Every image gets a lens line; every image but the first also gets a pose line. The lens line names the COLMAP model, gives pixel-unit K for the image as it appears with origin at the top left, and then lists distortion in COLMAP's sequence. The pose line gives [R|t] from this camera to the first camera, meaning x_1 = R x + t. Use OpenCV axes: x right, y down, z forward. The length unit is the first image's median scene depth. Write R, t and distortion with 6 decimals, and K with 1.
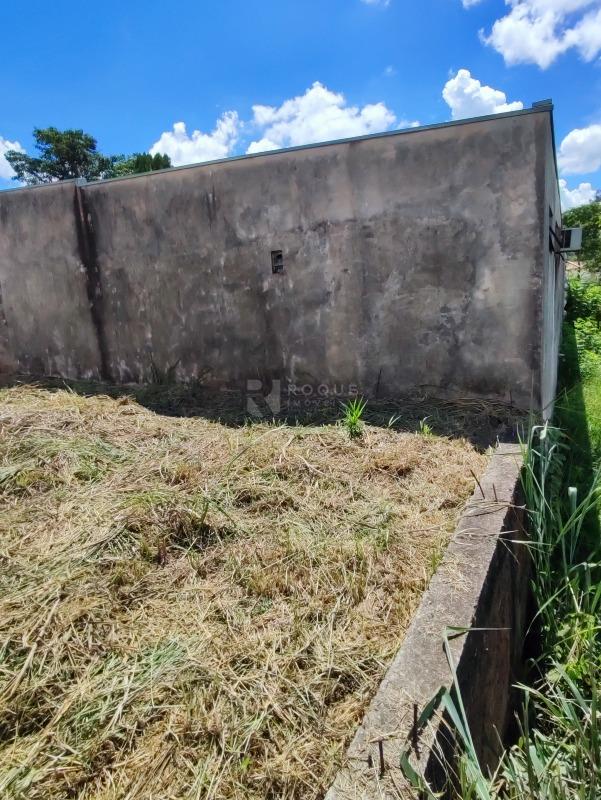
lens RADIAL K [[456.2, 0, 300.5], [0, 456.2, 400.0], [0, 0, 1]] dist [-0.002938, -0.001445]
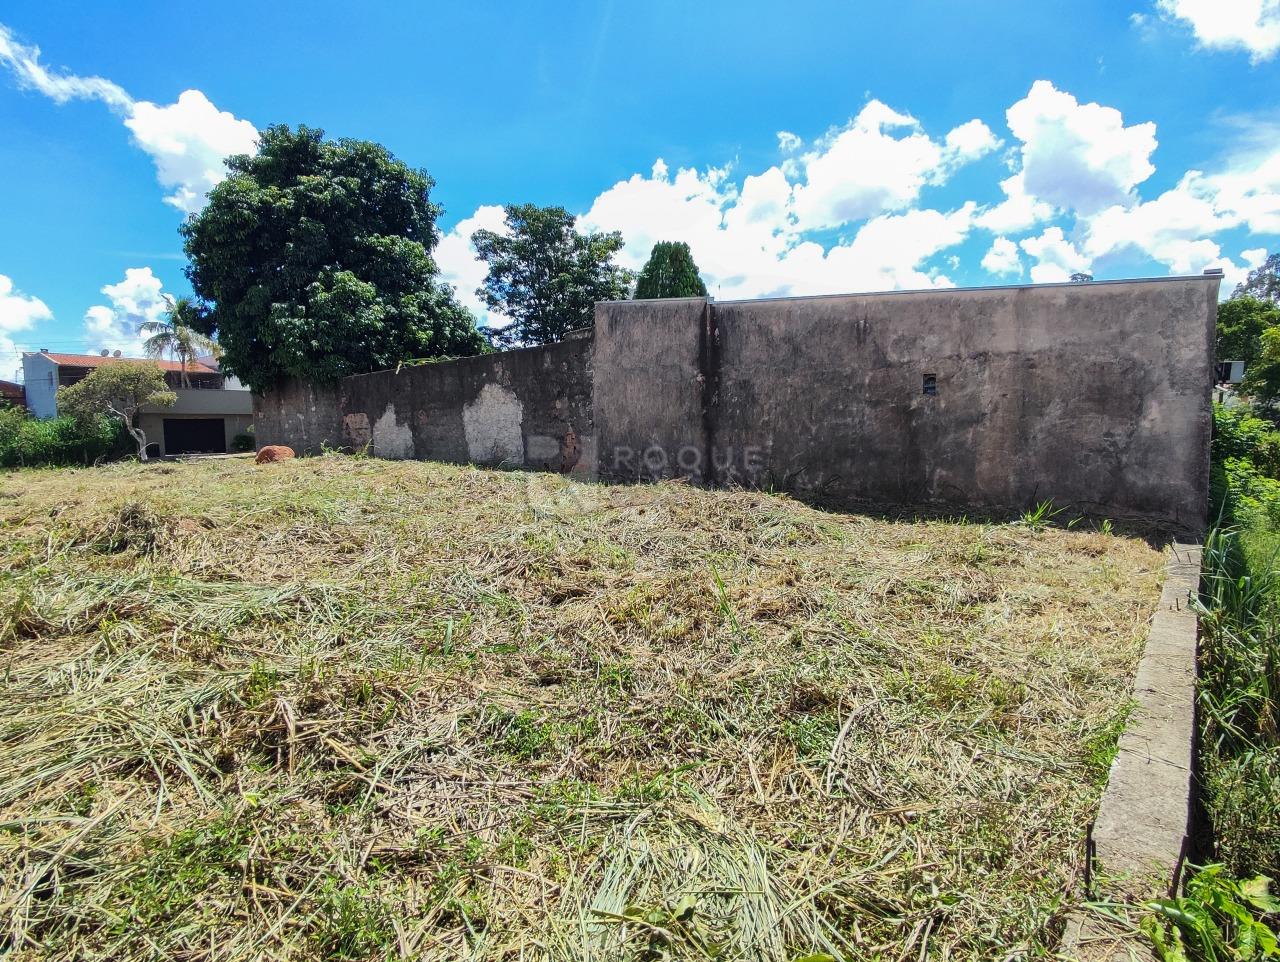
lens RADIAL K [[646.5, 0, 639.4], [0, 646.5, 486.2], [0, 0, 1]] dist [-0.003182, -0.000214]
pose [[0.980624, 0.073242, -0.181693, -0.401852], [-0.090824, 0.991755, -0.090402, 0.136450], [0.173573, 0.105152, 0.979191, -0.577031]]
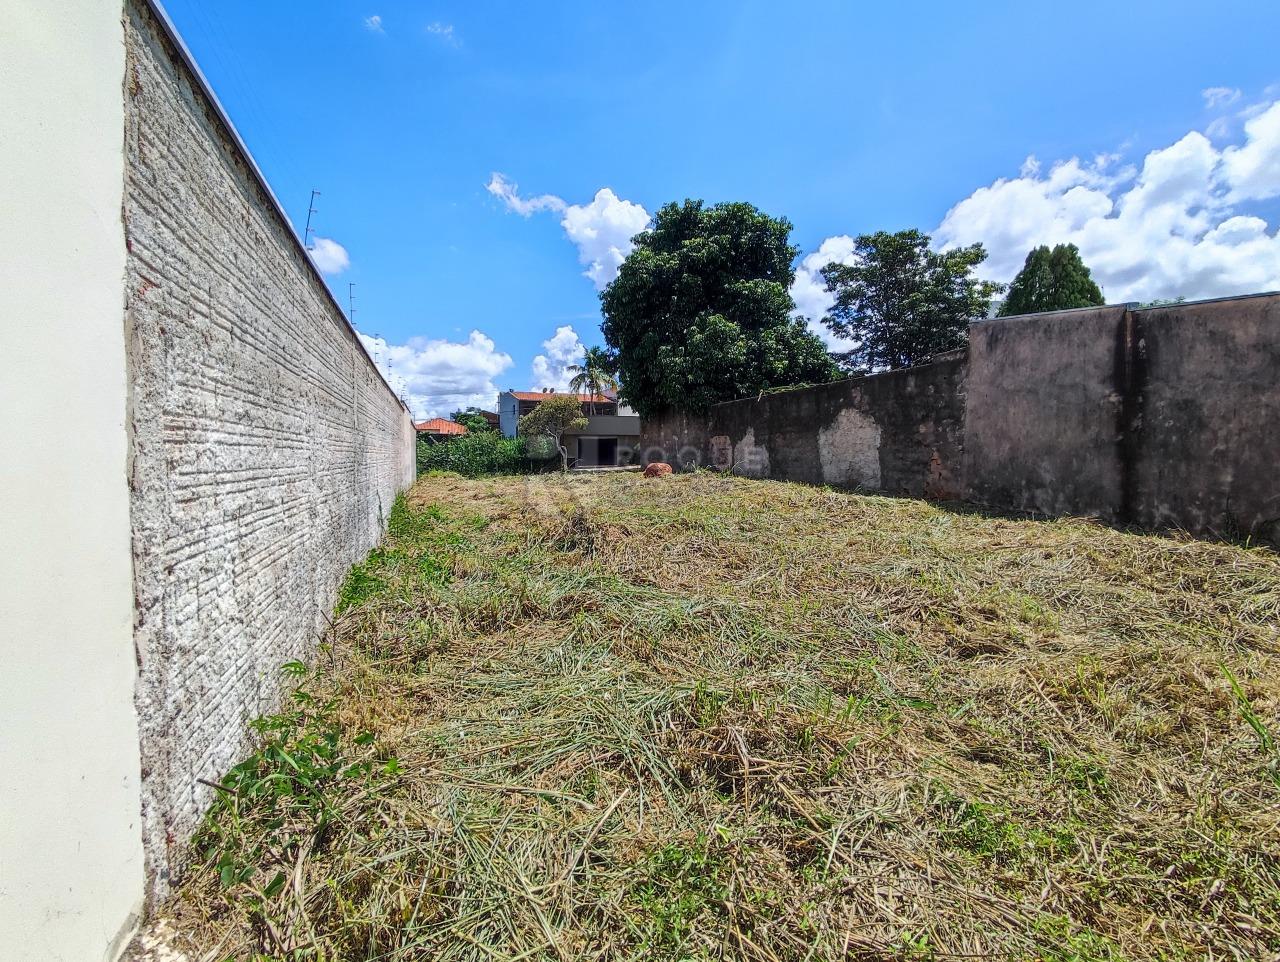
lens RADIAL K [[600.5, 0, 638.2], [0, 600.5, 468.6], [0, 0, 1]] dist [-0.001064, -0.000879]
pose [[0.753321, 0.088908, -0.651615, -0.496182], [-0.175934, 0.981952, -0.069414, 0.119811], [0.633683, 0.166933, 0.755367, -0.577168]]
